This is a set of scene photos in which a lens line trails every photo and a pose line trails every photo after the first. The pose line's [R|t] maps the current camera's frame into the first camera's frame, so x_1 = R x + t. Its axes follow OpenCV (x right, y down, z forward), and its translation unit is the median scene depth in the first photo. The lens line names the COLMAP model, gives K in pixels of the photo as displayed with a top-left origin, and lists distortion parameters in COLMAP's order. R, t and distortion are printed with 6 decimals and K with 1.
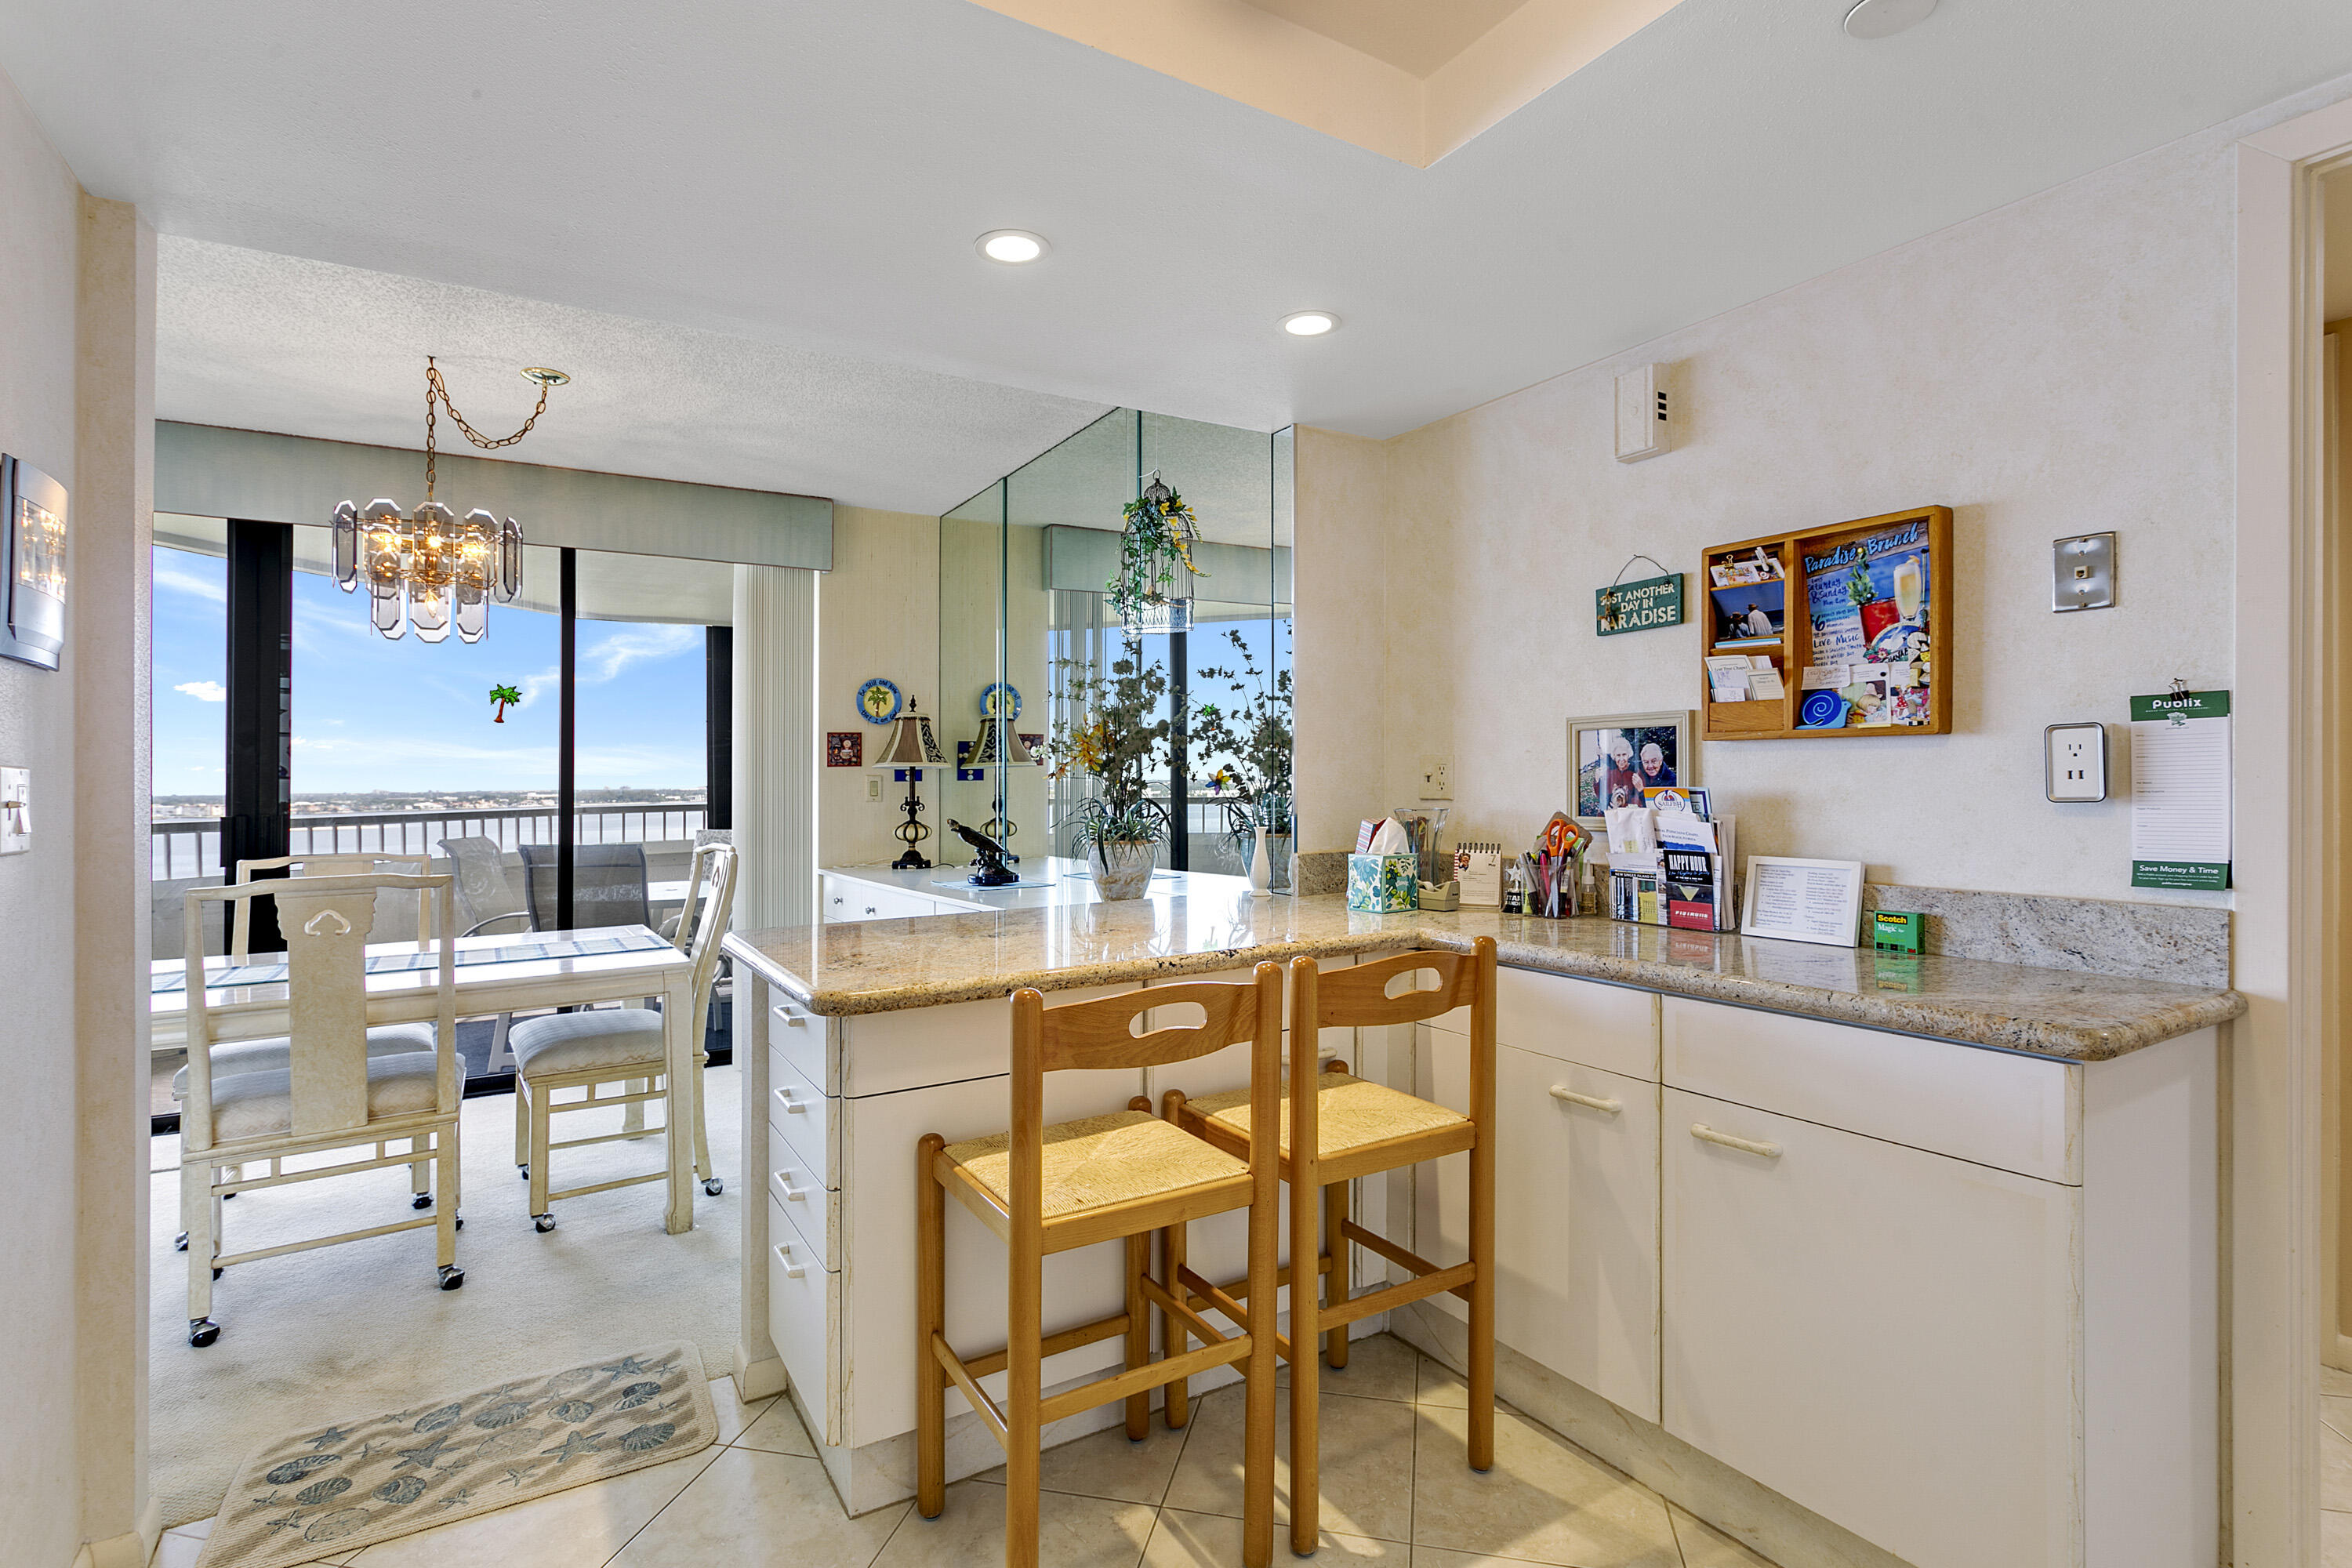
lens RADIAL K [[1143.5, 0, 1176.0], [0, 1143.5, 784.0], [0, 0, 1]] dist [0.003456, 0.000632]
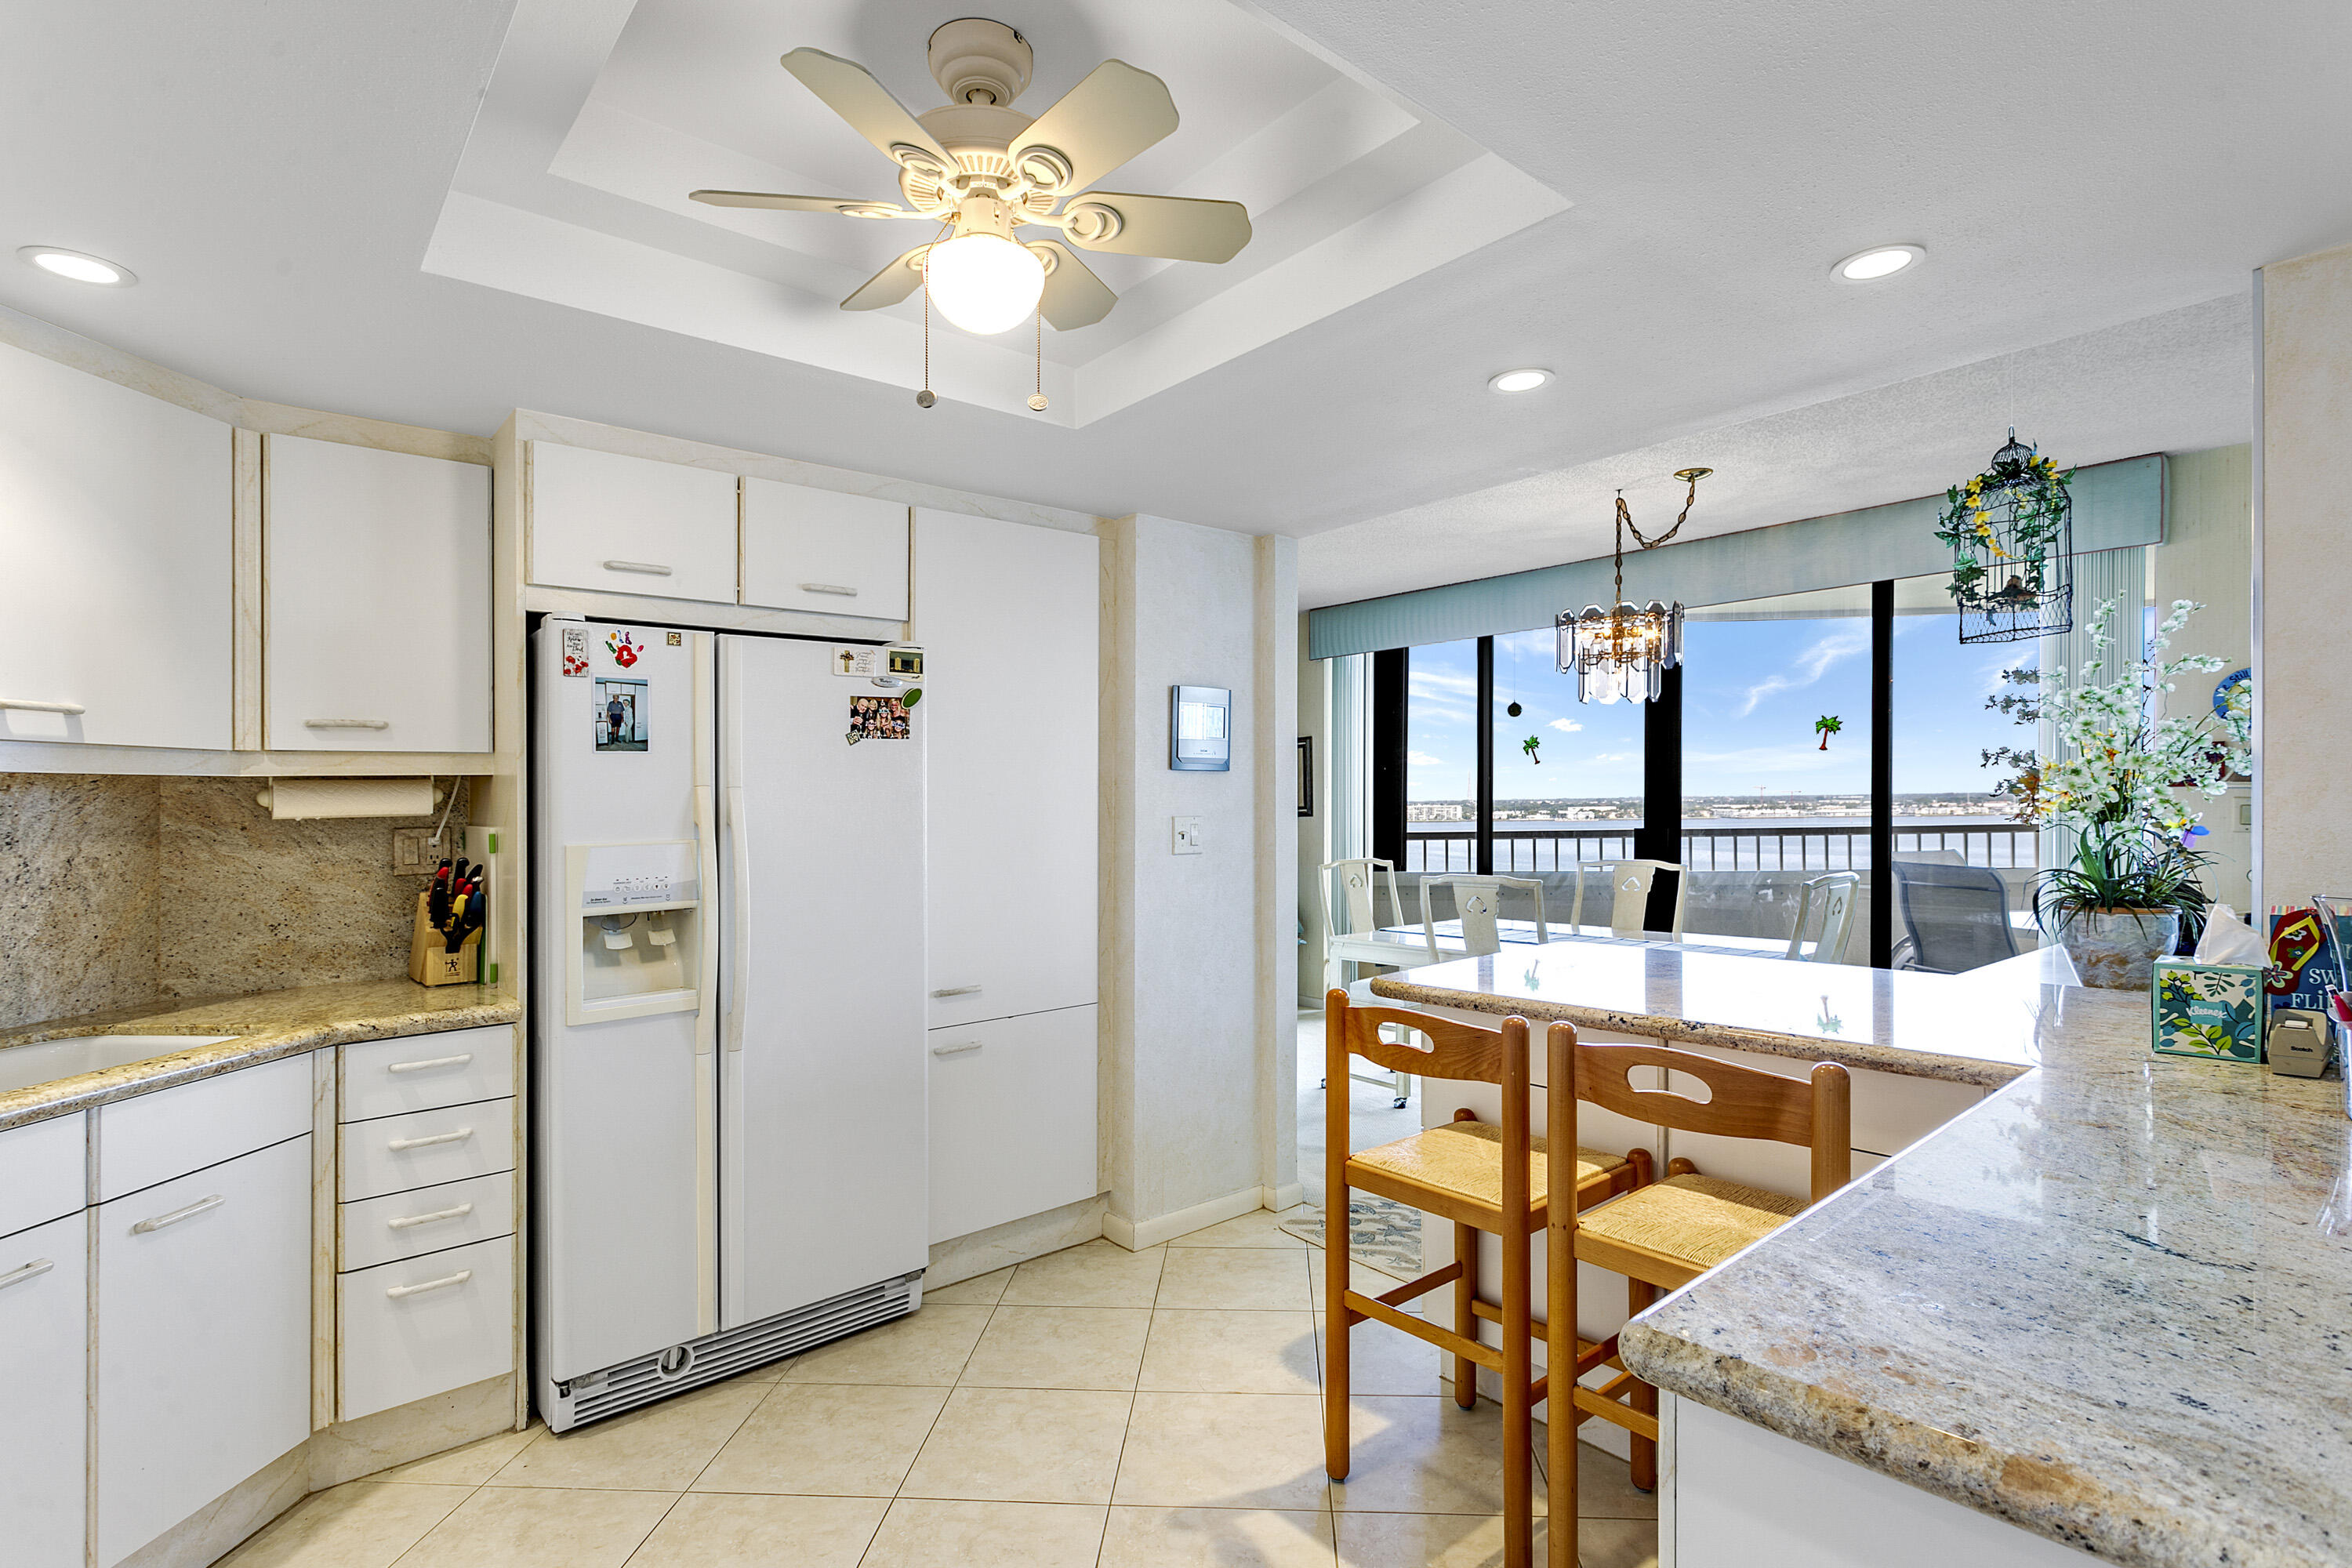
lens RADIAL K [[1143.5, 0, 1176.0], [0, 1143.5, 784.0], [0, 0, 1]] dist [0.003456, 0.000632]
pose [[0.162668, -0.004051, -0.986673, 0.758689], [0.007696, 0.999966, -0.002836, -0.041656], [0.986651, -0.007132, 0.162694, 0.364701]]
